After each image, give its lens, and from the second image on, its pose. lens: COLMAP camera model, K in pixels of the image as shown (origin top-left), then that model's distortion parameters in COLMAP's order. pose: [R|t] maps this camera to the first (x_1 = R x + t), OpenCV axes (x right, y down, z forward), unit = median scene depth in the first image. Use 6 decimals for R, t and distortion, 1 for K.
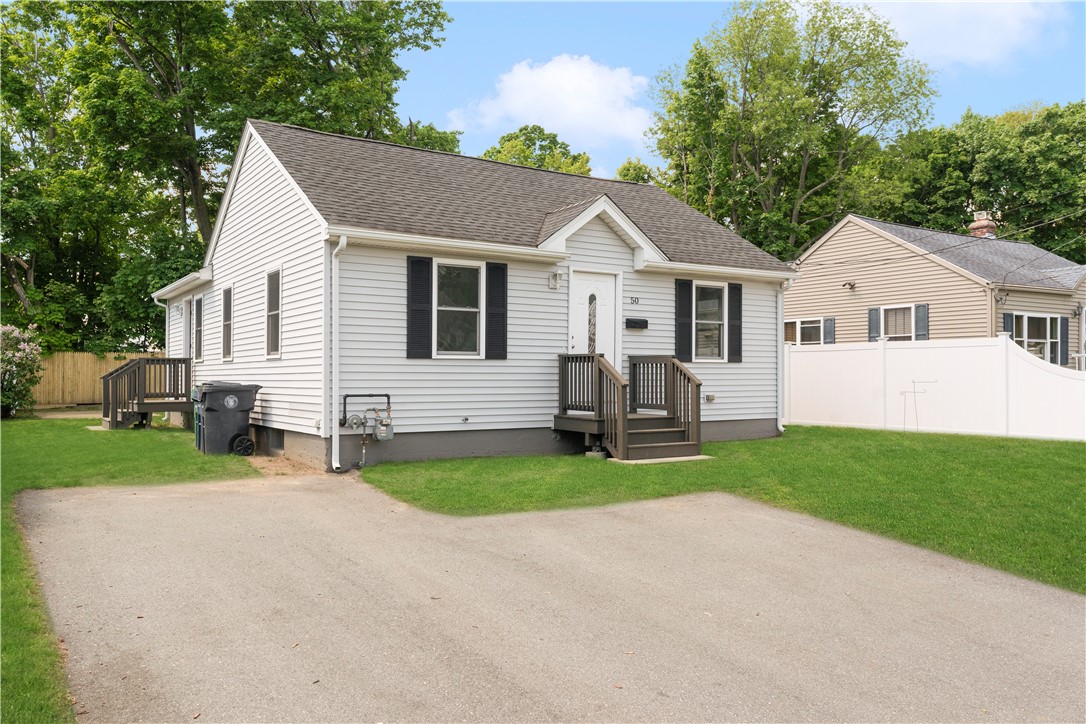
lens RADIAL K [[839.1, 0, 543.0], [0, 839.1, 362.0], [0, 0, 1]] dist [-0.000453, 0.001165]
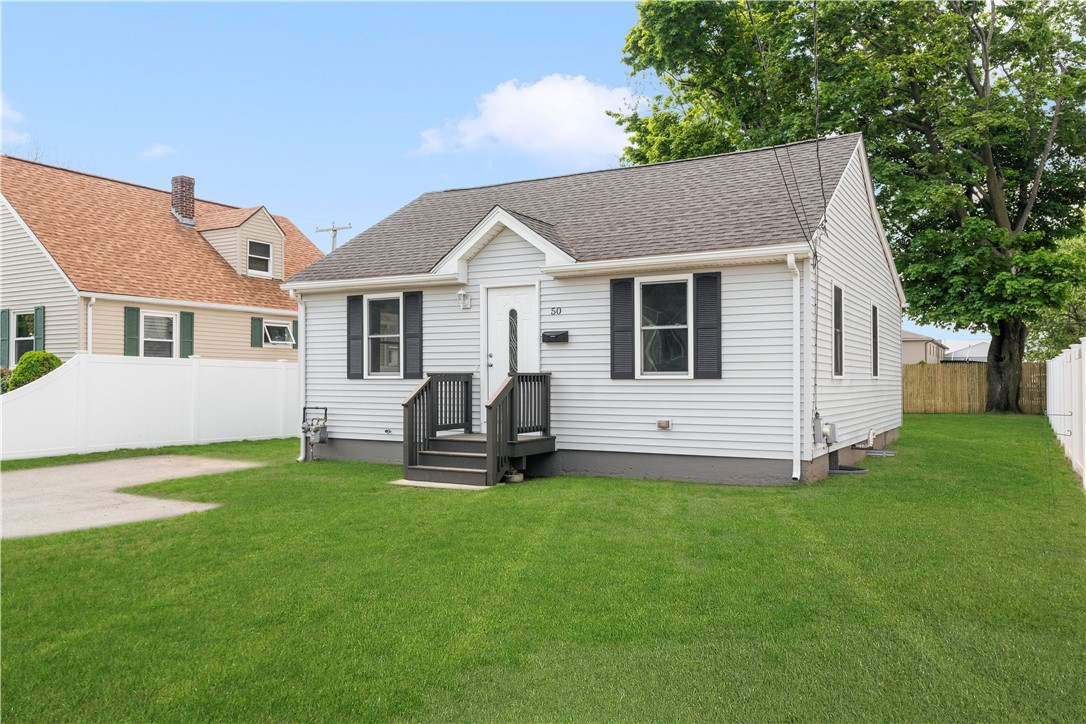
lens RADIAL K [[839.1, 0, 543.0], [0, 839.1, 362.0], [0, 0, 1]] dist [-0.000453, 0.001165]
pose [[0.458177, -0.032076, -0.888282, 0.895625], [0.003715, 0.999409, -0.034172, 0.011739], [0.888853, 0.012357, 0.458026, 0.576435]]
